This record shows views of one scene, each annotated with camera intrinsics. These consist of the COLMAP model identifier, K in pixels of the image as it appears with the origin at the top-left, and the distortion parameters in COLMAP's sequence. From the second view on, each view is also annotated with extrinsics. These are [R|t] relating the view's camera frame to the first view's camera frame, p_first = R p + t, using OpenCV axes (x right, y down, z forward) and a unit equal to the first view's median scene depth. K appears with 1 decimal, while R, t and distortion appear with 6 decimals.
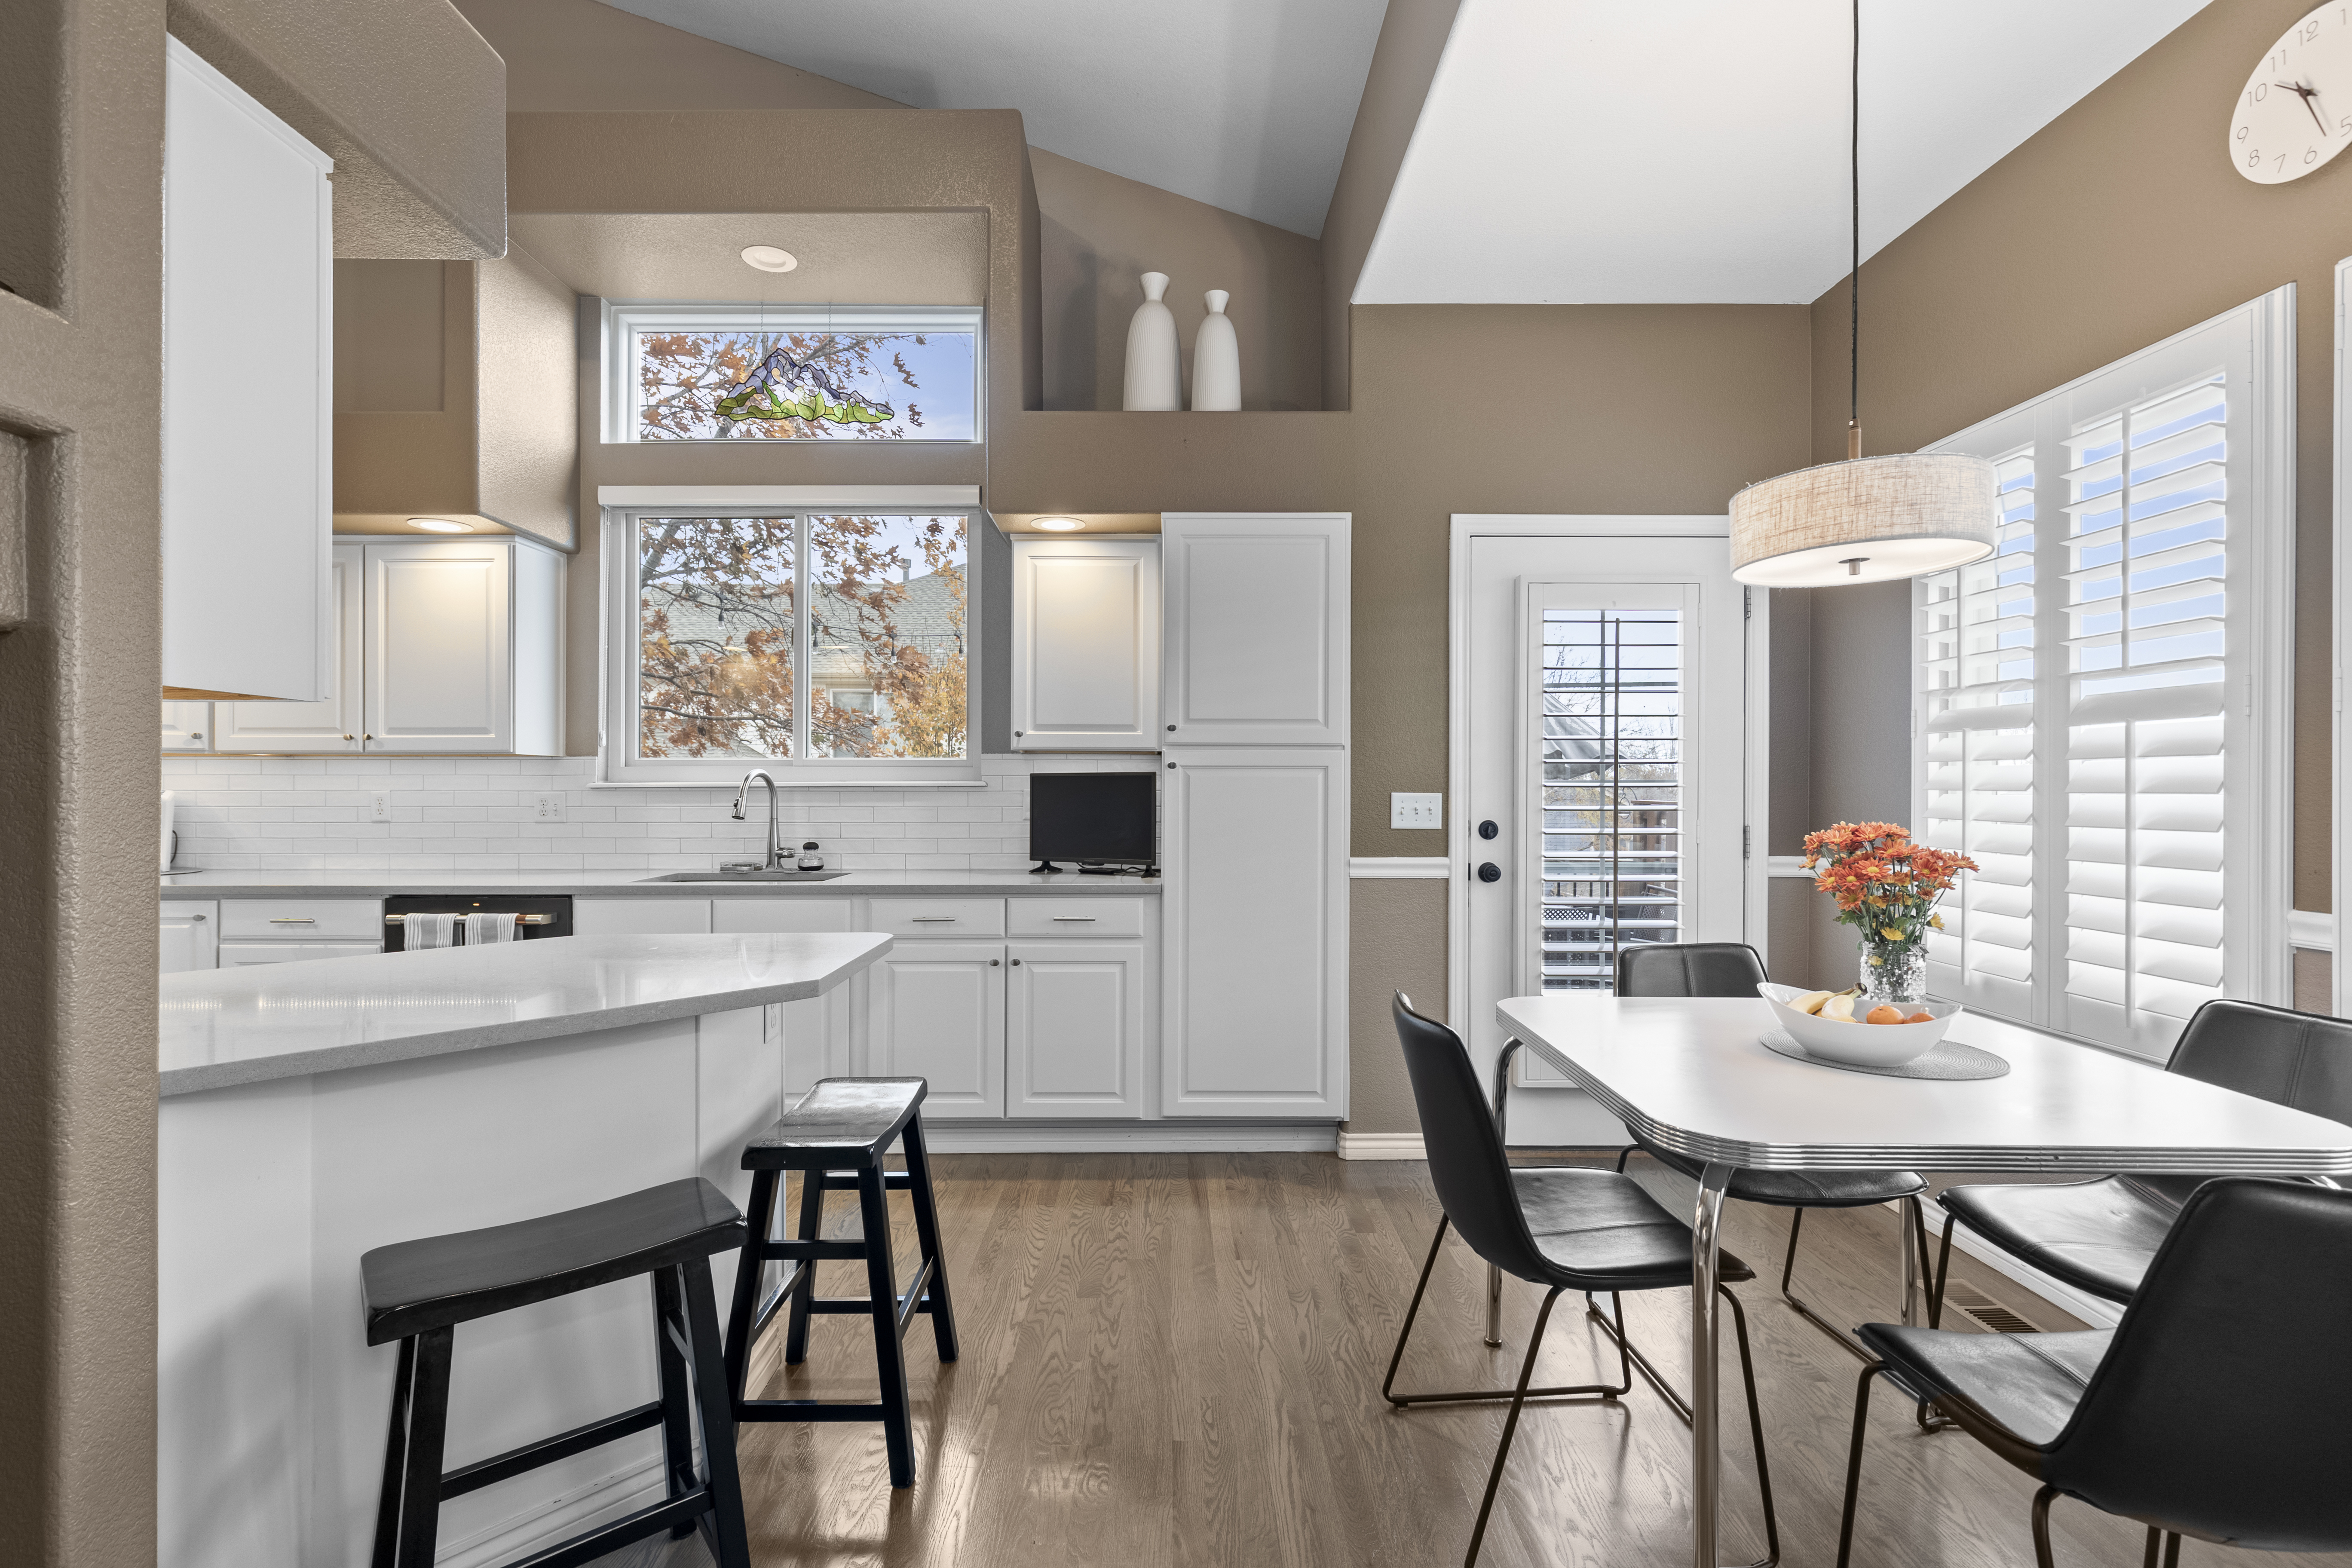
lens RADIAL K [[1059.4, 0, 1170.1], [0, 1059.4, 786.3], [0, 0, 1]] dist [0.004250, -0.000332]
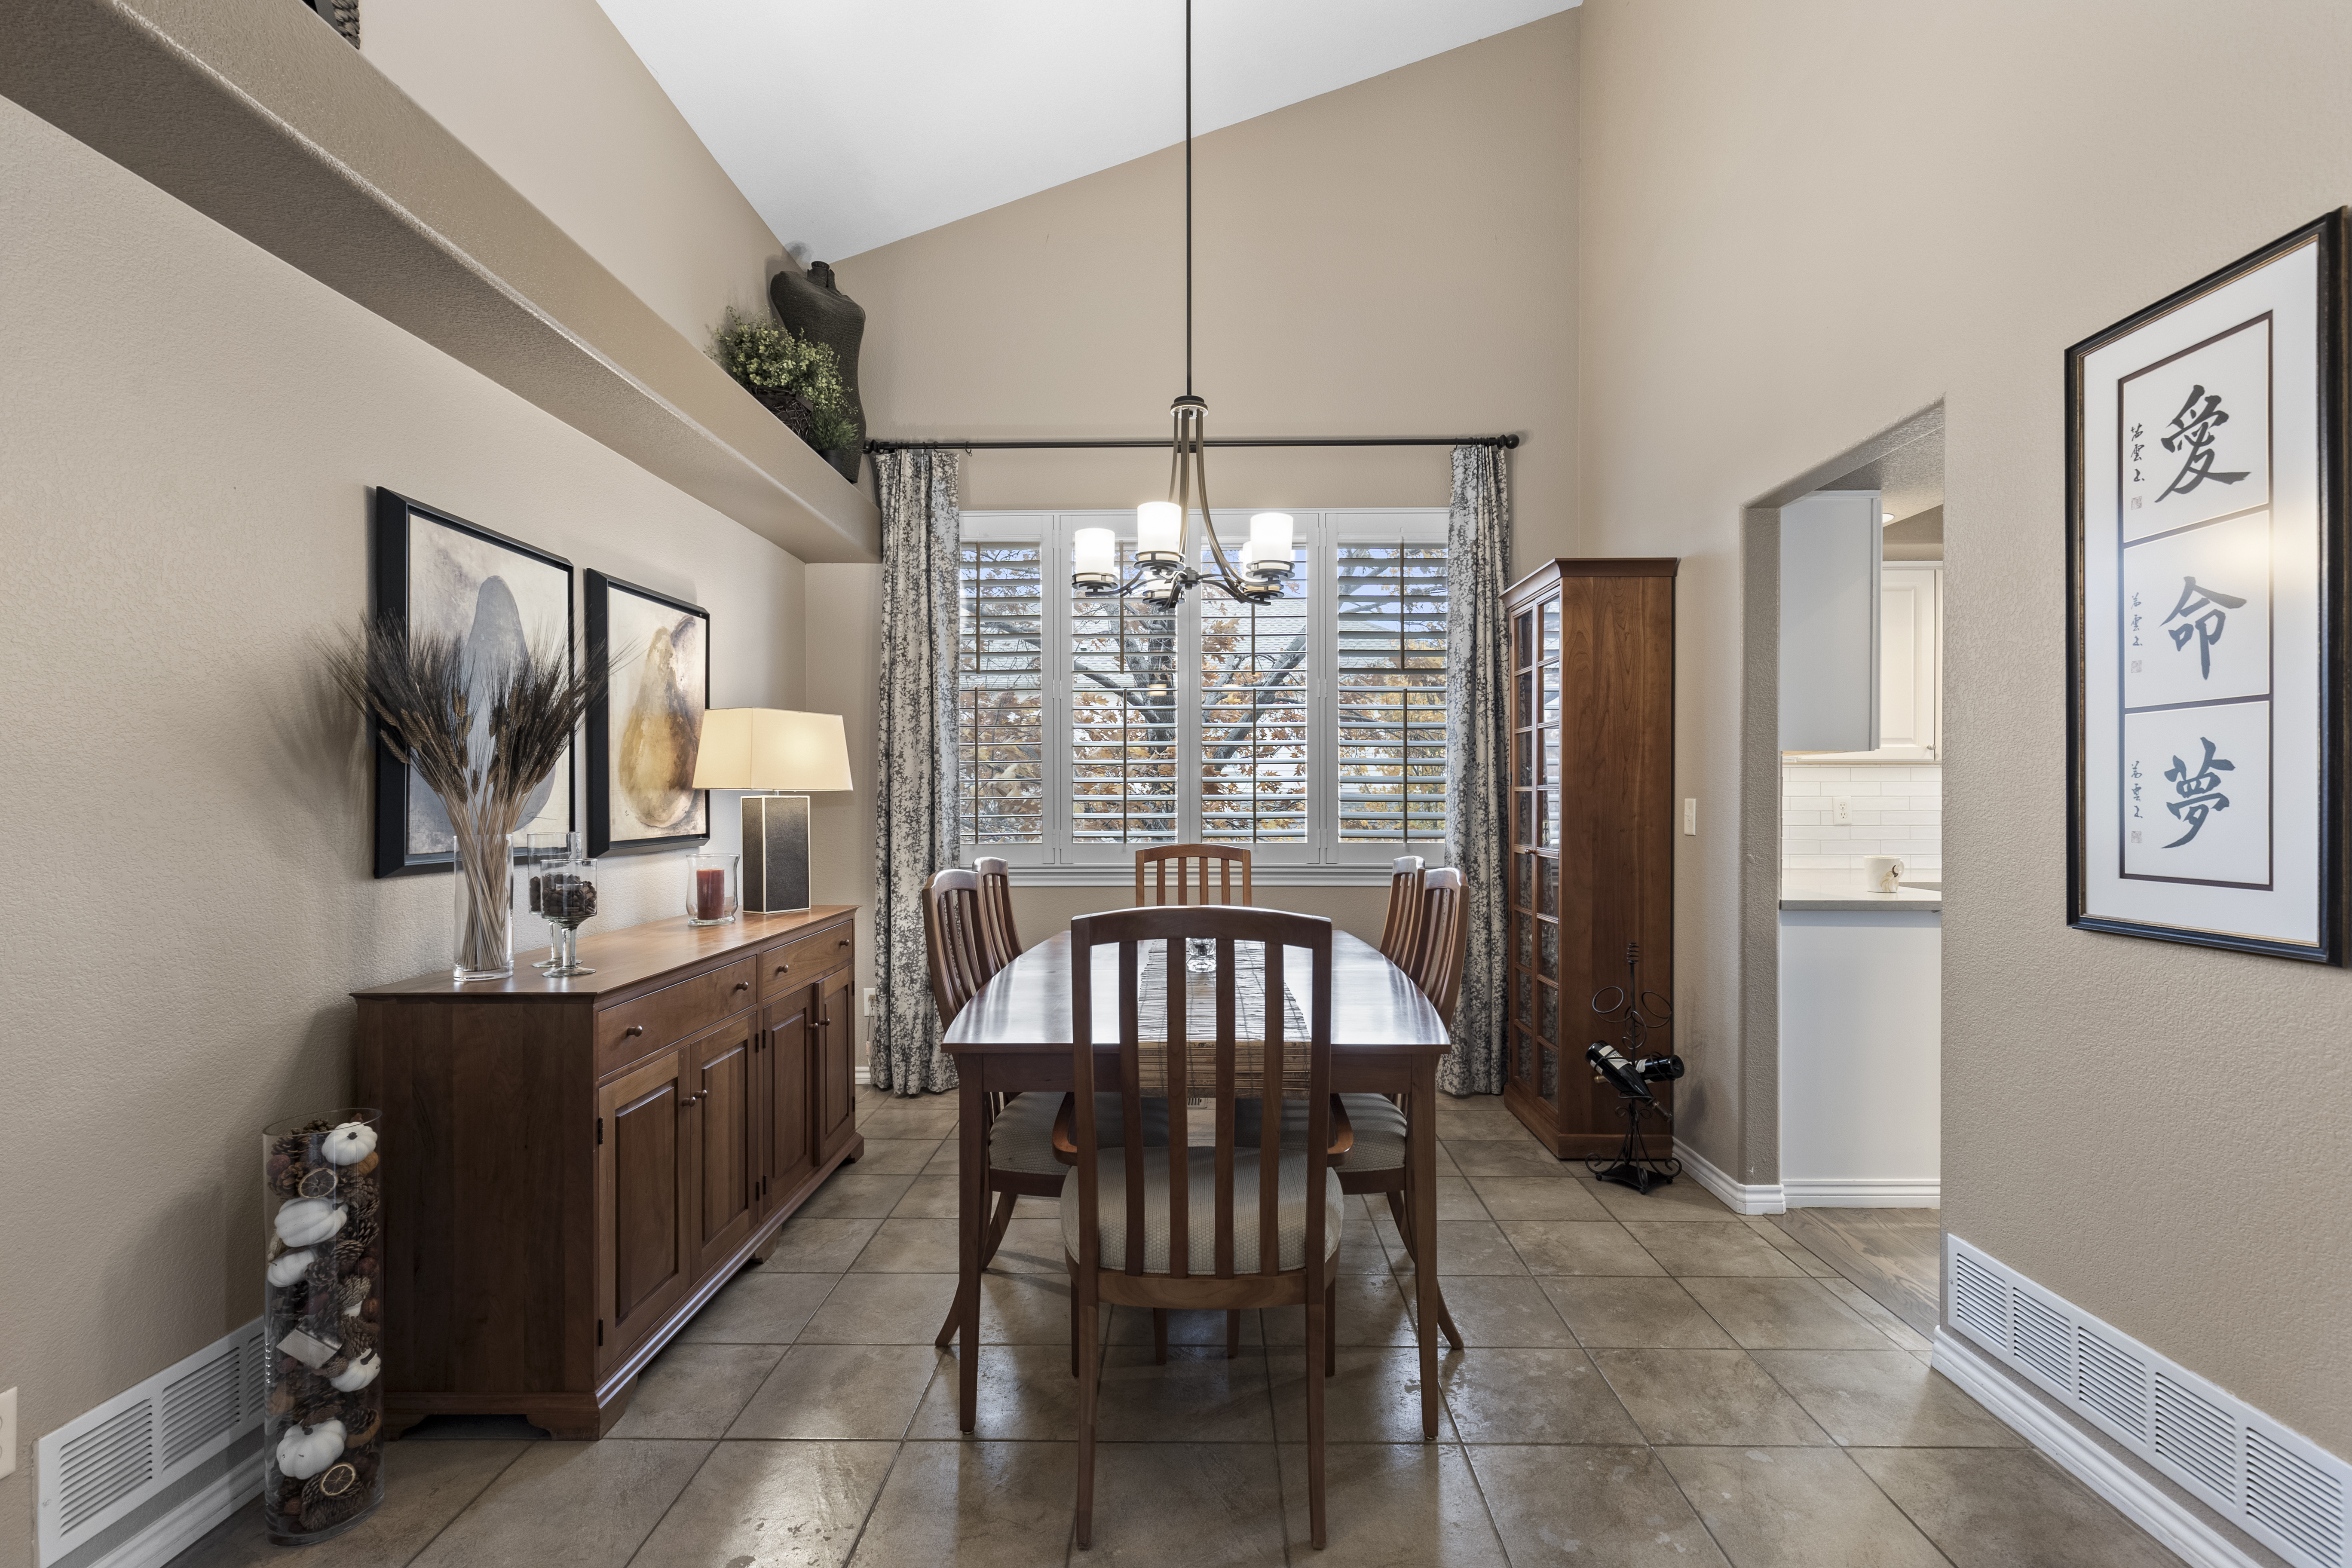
lens RADIAL K [[1059.4, 0, 1189.5], [0, 1059.4, 798.6], [0, 0, 1]] dist [0.004250, -0.000332]
pose [[0.999997, -0.001323, -0.002011, -1.522878], [0.001335, 0.999981, 0.006051, -0.002031], [0.002003, -0.006053, 0.999980, -0.098351]]
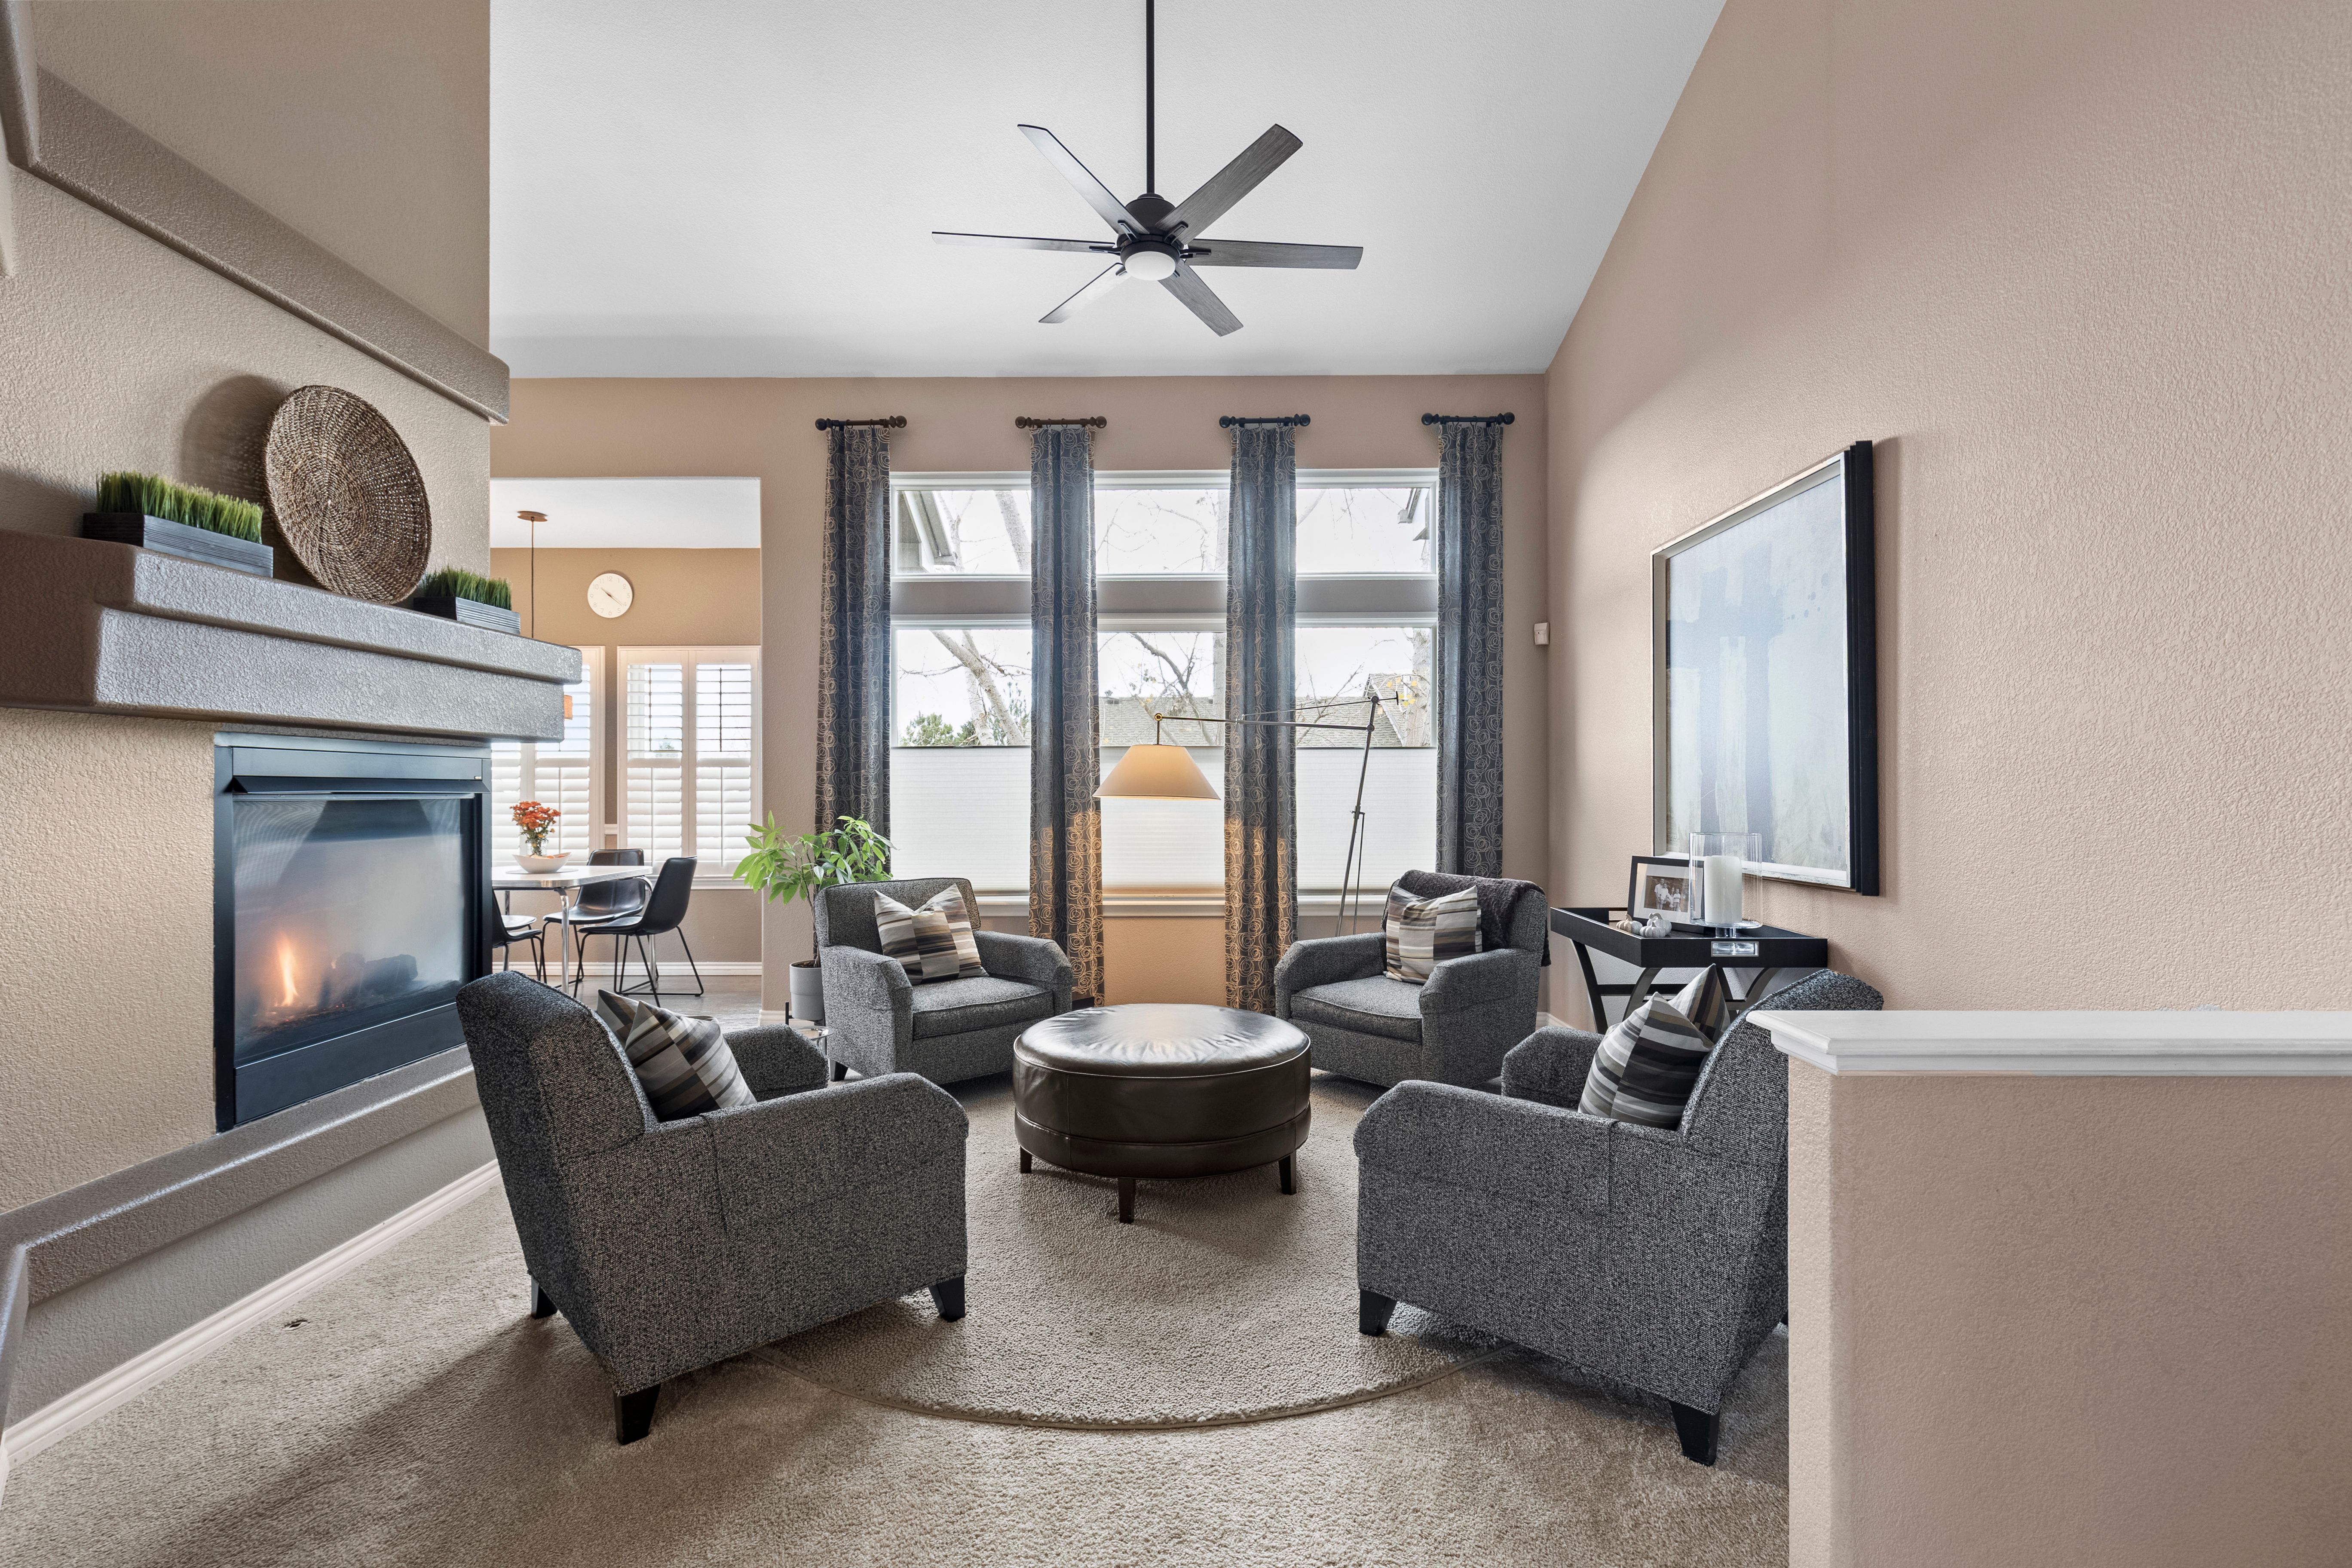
lens RADIAL K [[1059.4, 0, 1176.1], [0, 1059.4, 779.1], [0, 0, 1]] dist [0.004250, -0.000332]
pose [[0.000955, 0.007798, 0.999969, -1.288223], [-0.000742, 0.999969, -0.007798, -0.003840], [-0.999999, -0.000735, 0.000961, -0.469171]]
